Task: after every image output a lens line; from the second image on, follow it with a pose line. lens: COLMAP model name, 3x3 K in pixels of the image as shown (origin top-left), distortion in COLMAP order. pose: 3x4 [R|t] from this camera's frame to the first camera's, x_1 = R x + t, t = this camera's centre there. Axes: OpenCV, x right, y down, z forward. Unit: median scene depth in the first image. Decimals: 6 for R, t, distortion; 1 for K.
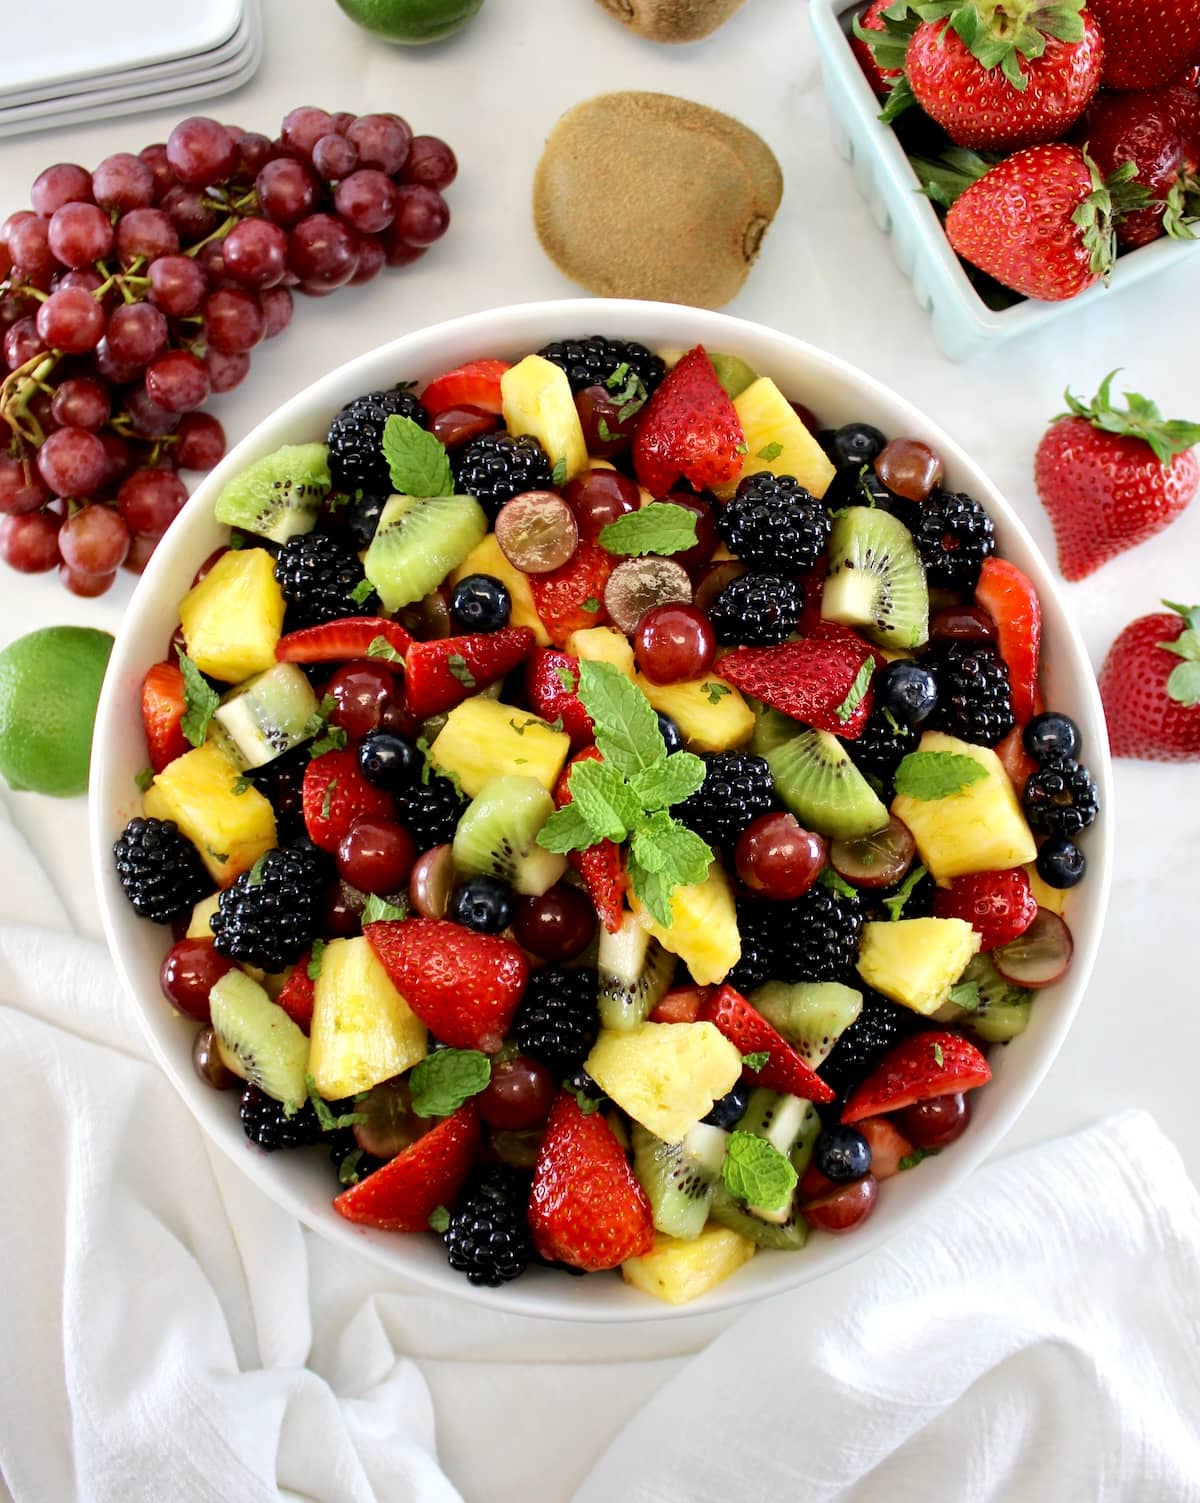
lens RADIAL K [[1589.9, 0, 600.0], [0, 1589.9, 751.5], [0, 0, 1]] dist [-0.138886, 0.004605]
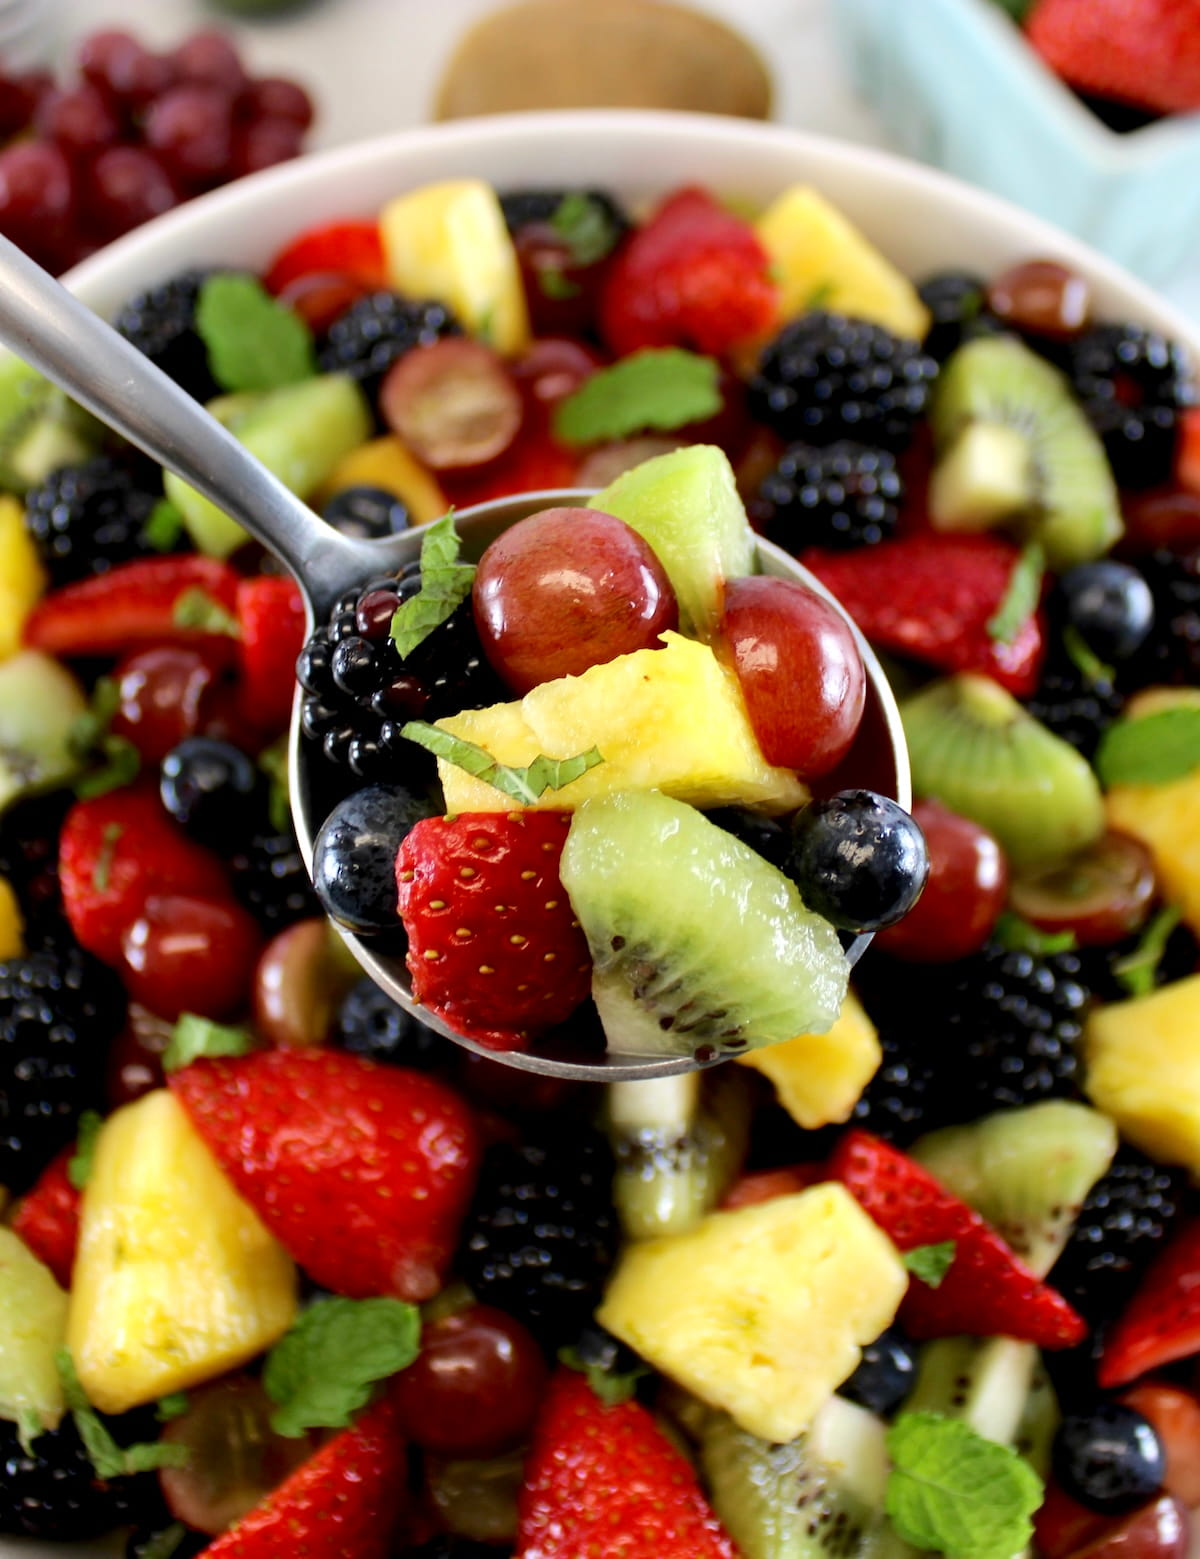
lens RADIAL K [[1834.2, 0, 600.0], [0, 1834.2, 779.5], [0, 0, 1]] dist [-0.165160, 0.070388]
pose [[0.997021, -0.070277, 0.031776, -0.016314], [0.076548, 0.952048, -0.296218, 0.206915], [-0.009435, 0.297768, 0.954592, 0.381070]]
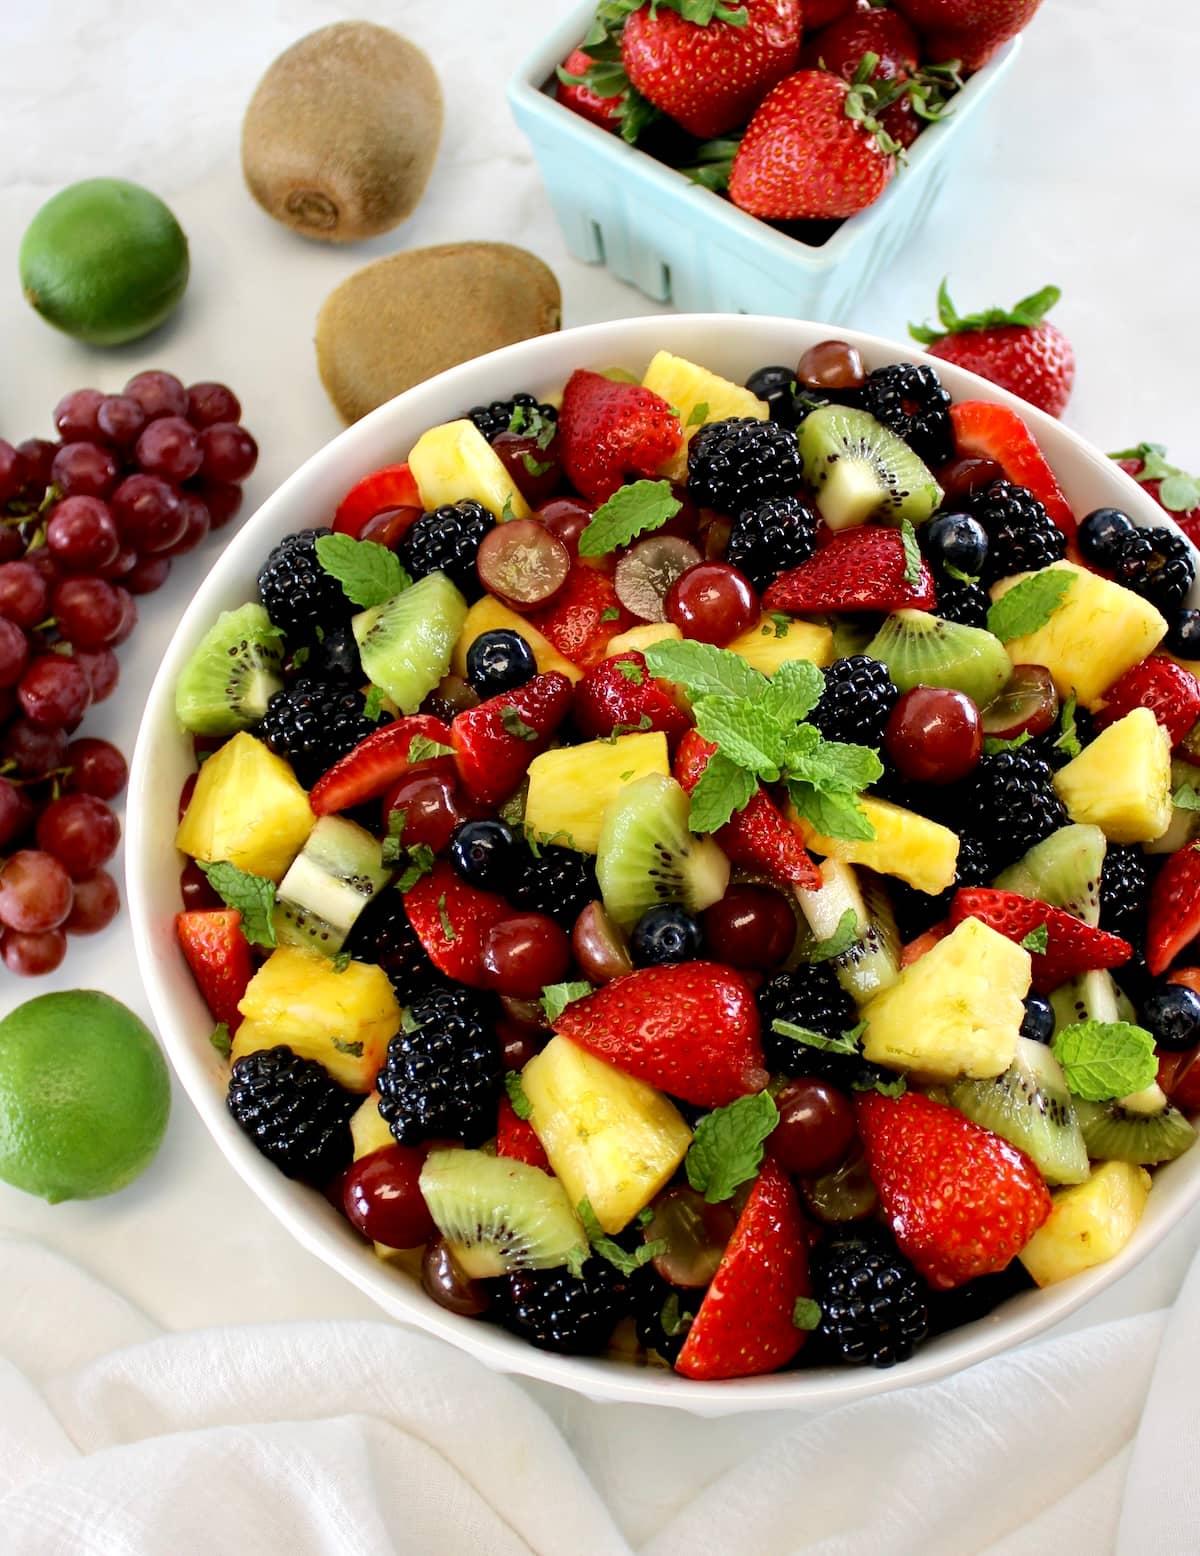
lens RADIAL K [[1773.0, 0, 600.0], [0, 1773.0, 778.0], [0, 0, 1]] dist [-0.151884, 0.025073]
pose [[0.883253, -0.425797, 0.196371, -0.252829], [0.466995, 0.836497, -0.286686, 0.277163], [-0.042194, 0.344920, 0.937683, 0.087560]]
